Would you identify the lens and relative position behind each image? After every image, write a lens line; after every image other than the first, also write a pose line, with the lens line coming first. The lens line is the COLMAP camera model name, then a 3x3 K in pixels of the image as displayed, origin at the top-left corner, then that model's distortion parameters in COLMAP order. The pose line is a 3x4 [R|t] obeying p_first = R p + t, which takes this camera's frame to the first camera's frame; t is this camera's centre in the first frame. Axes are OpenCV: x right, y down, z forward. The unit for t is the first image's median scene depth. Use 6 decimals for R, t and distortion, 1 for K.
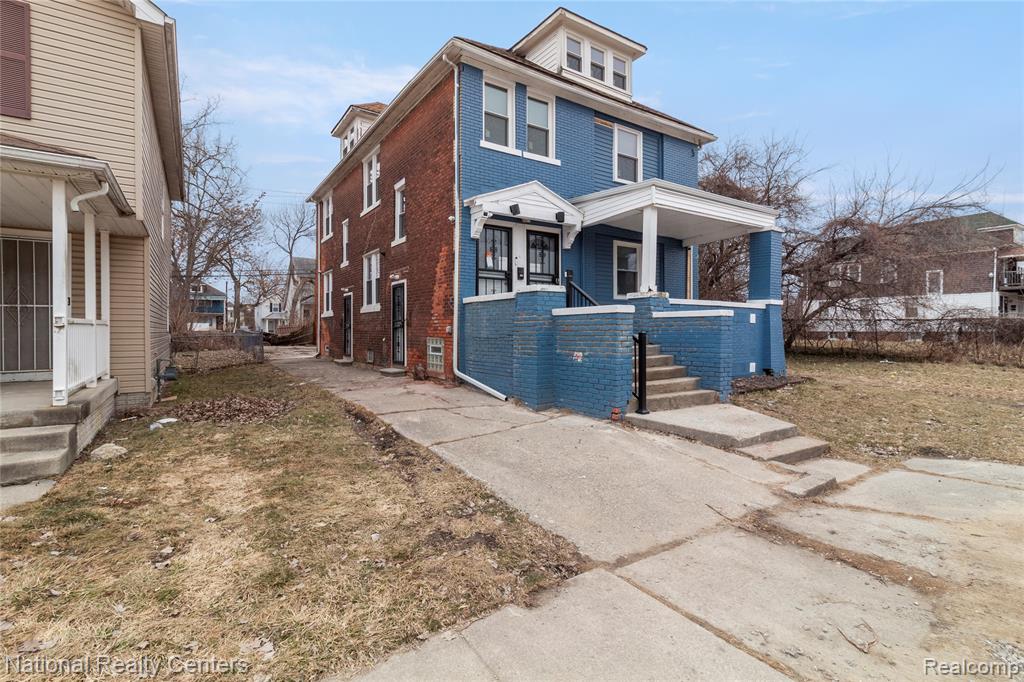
lens RADIAL K [[474.5, 0, 511.6], [0, 474.5, 333.5], [0, 0, 1]] dist [0.000185, -0.000087]
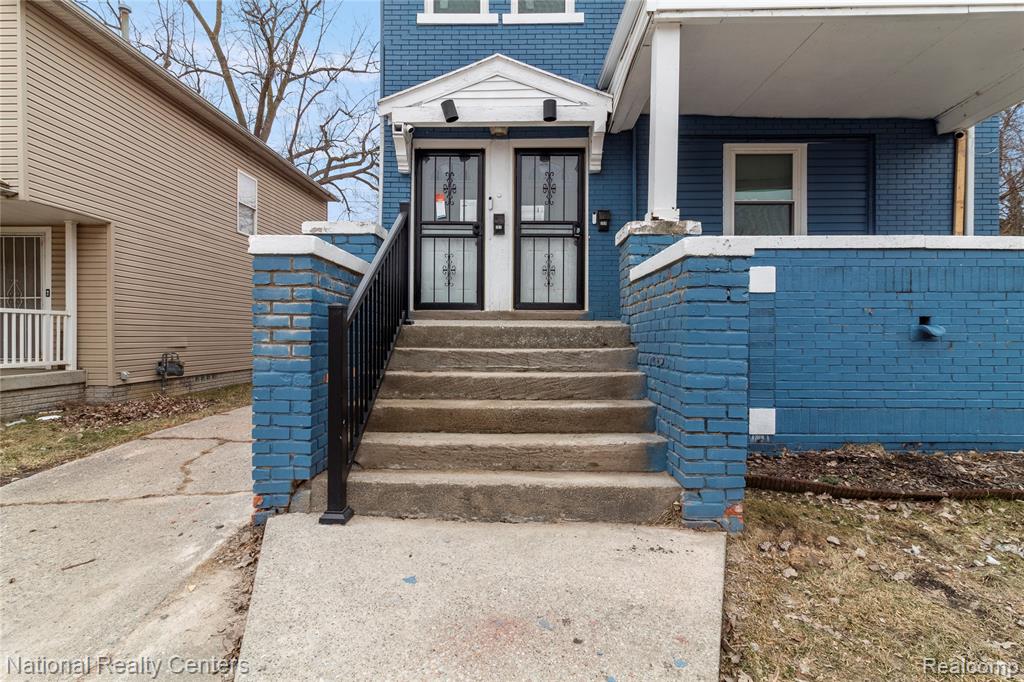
lens RADIAL K [[526.4, 0, 512.0], [0, 526.4, 341.0], [0, 0, 1]] dist [0.001402, -0.000113]
pose [[0.821518, 0.011834, -0.570059, 0.405248], [-0.010380, 0.999929, 0.005800, 0.014580], [0.570088, 0.001152, 0.821583, 0.472187]]
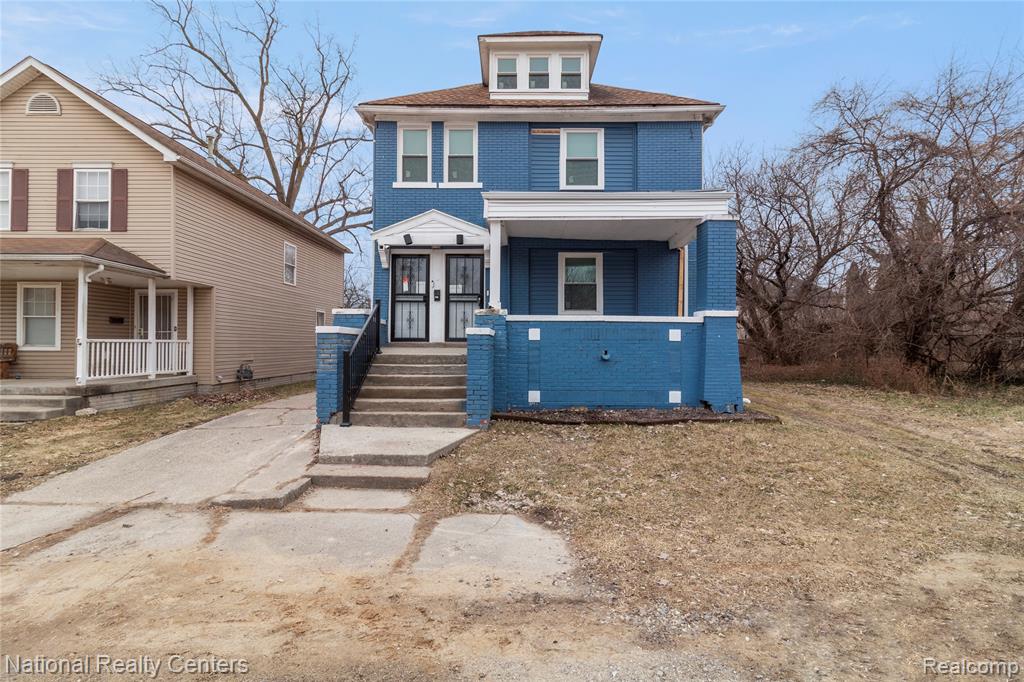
lens RADIAL K [[470.2, 0, 512.0], [0, 470.2, 341.0], [0, 0, 1]] dist [0.002710, 0.000298]
pose [[0.825343, 0.000030, -0.564631, 0.766092], [-0.010022, 0.999843, -0.014597, -0.008105], [0.564542, 0.017707, 0.825214, 0.210937]]
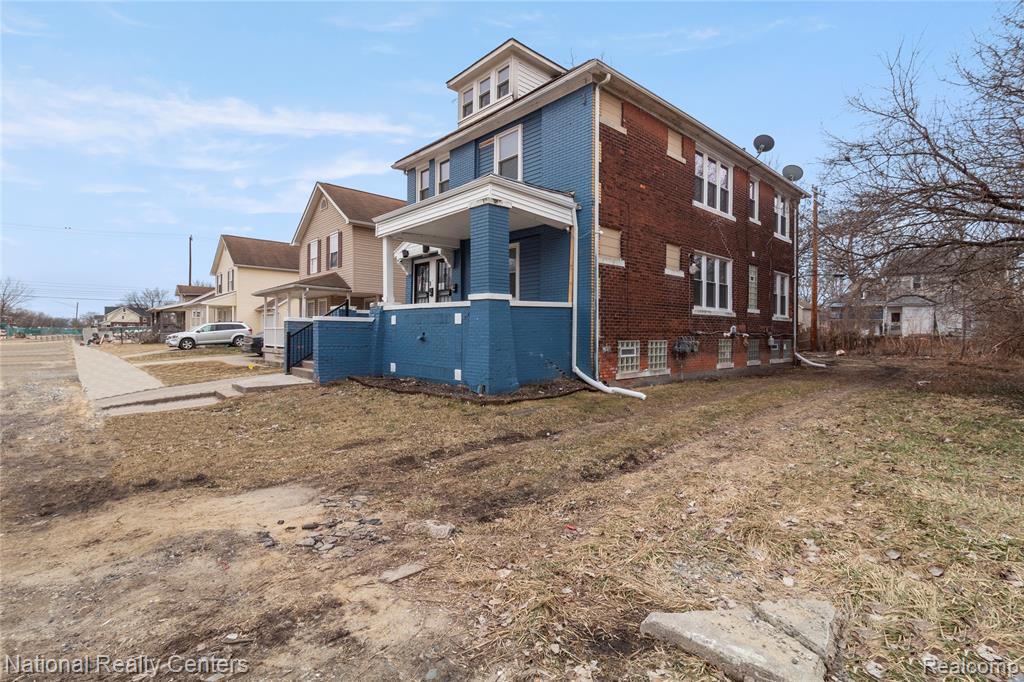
lens RADIAL K [[474.5, 0, 511.6], [0, 474.5, 333.5], [0, 0, 1]] dist [0.000185, -0.000087]
pose [[0.157068, 0.002045, -0.987586, 1.459232], [-0.013589, 0.999908, -0.000091, -0.005865], [0.987494, 0.013434, 0.157081, 1.012903]]
